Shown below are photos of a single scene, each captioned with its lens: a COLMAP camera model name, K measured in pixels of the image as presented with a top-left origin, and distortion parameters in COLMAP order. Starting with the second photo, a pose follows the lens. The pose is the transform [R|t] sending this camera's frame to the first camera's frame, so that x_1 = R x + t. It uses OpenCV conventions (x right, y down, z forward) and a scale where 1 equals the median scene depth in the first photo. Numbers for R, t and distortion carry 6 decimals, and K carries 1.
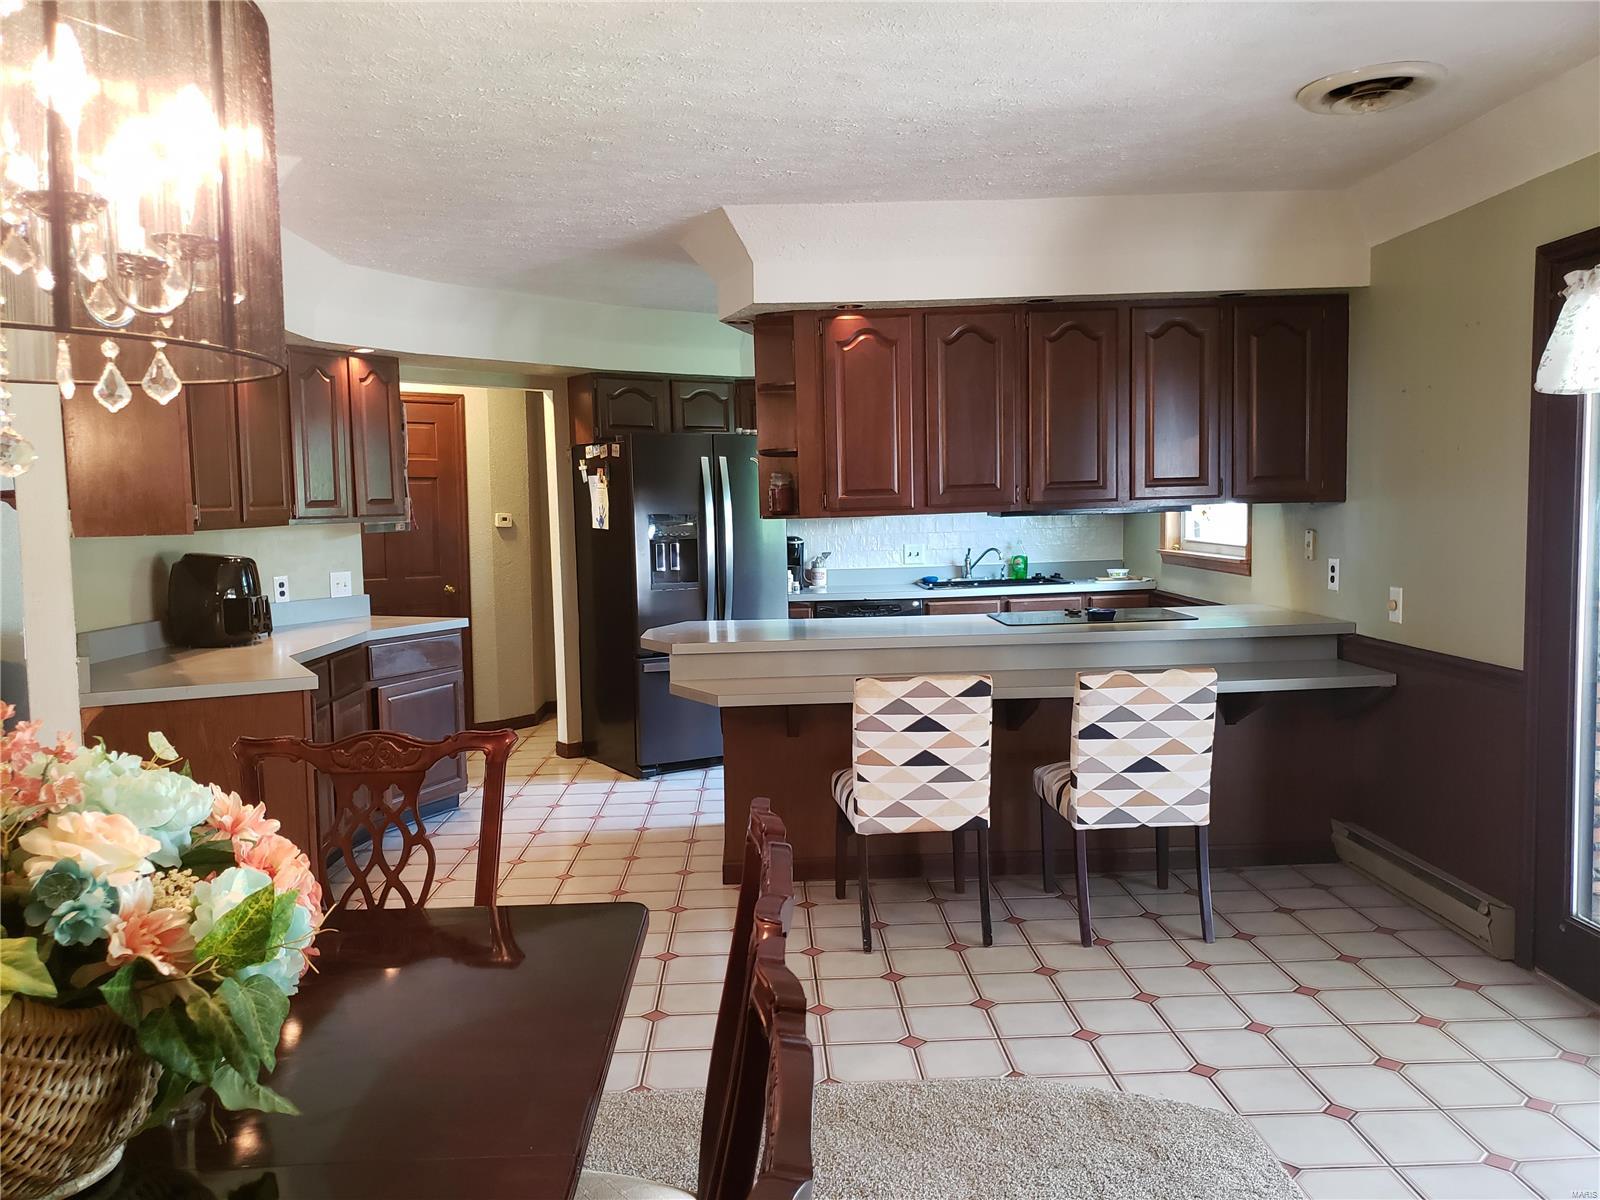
lens RADIAL K [[1233.3, 0, 800.0], [0, 1233.3, 600.0], [0, 0, 1]] dist [0.129797, -0.343368]
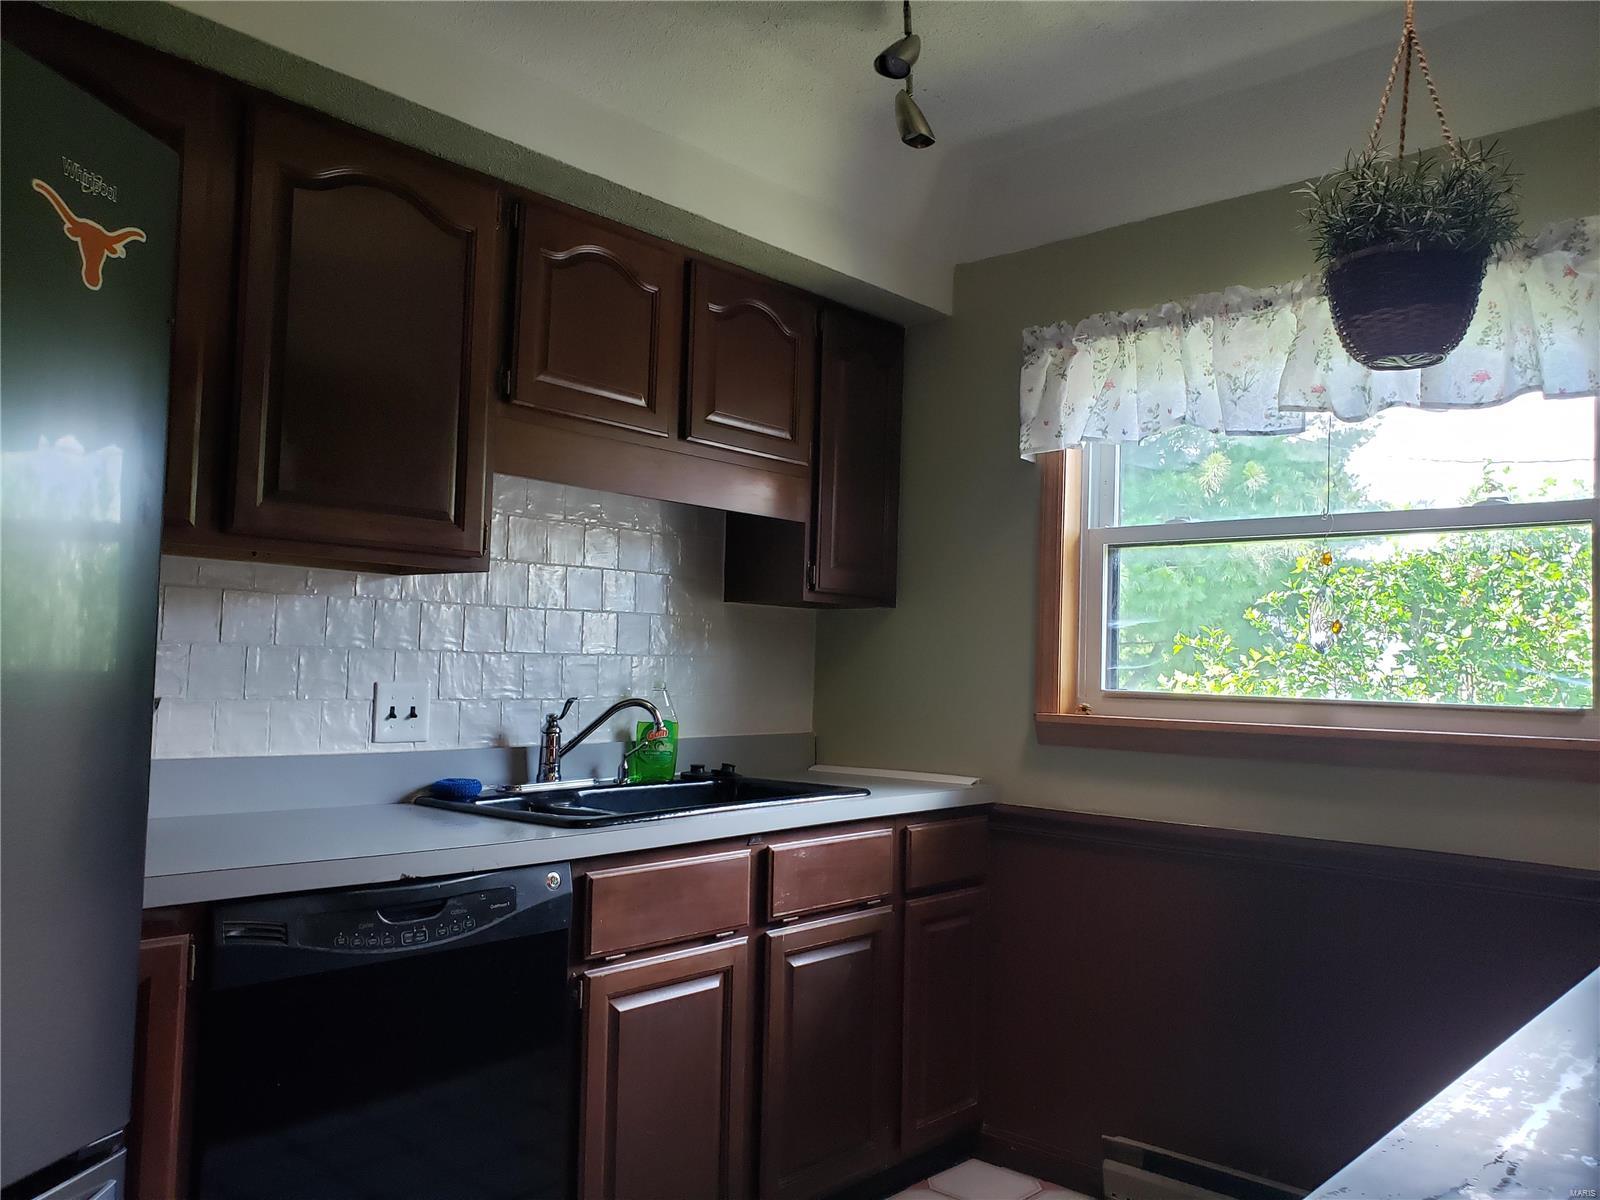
lens RADIAL K [[1251.3, 0, 800.0], [0, 1251.3, 600.0], [0, 0, 1]] dist [0.018609, 0.009197]
pose [[0.688262, 0.080806, 0.720948, -0.153292], [0.014550, 0.992040, -0.125082, -0.044770], [-0.725316, 0.096579, 0.681608, 1.321314]]
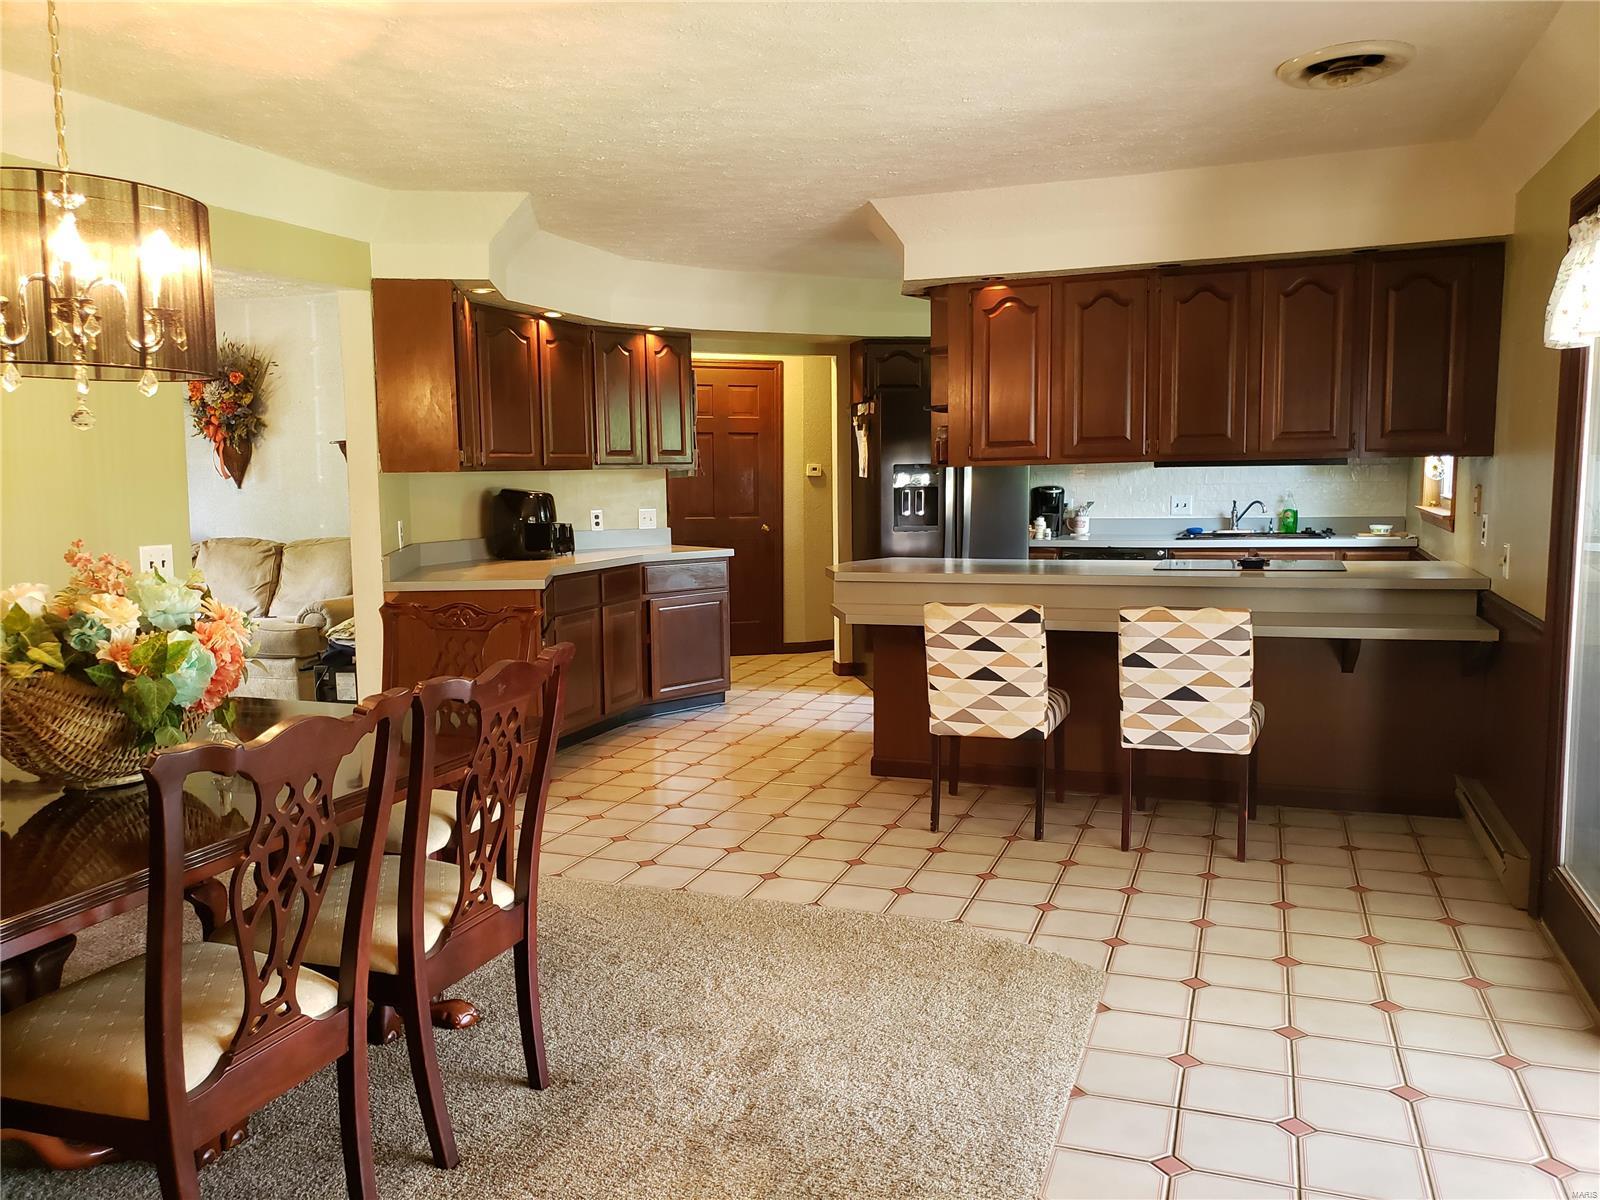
lens RADIAL K [[1233.3, 0, 800.0], [0, 1233.3, 600.0], [0, 0, 1]] dist [0.129797, -0.343368]
pose [[0.927212, 0.050082, -0.371174, 0.359986], [-0.036333, 0.998373, 0.043948, 0.013661], [0.372772, -0.027264, 0.927523, -0.139429]]
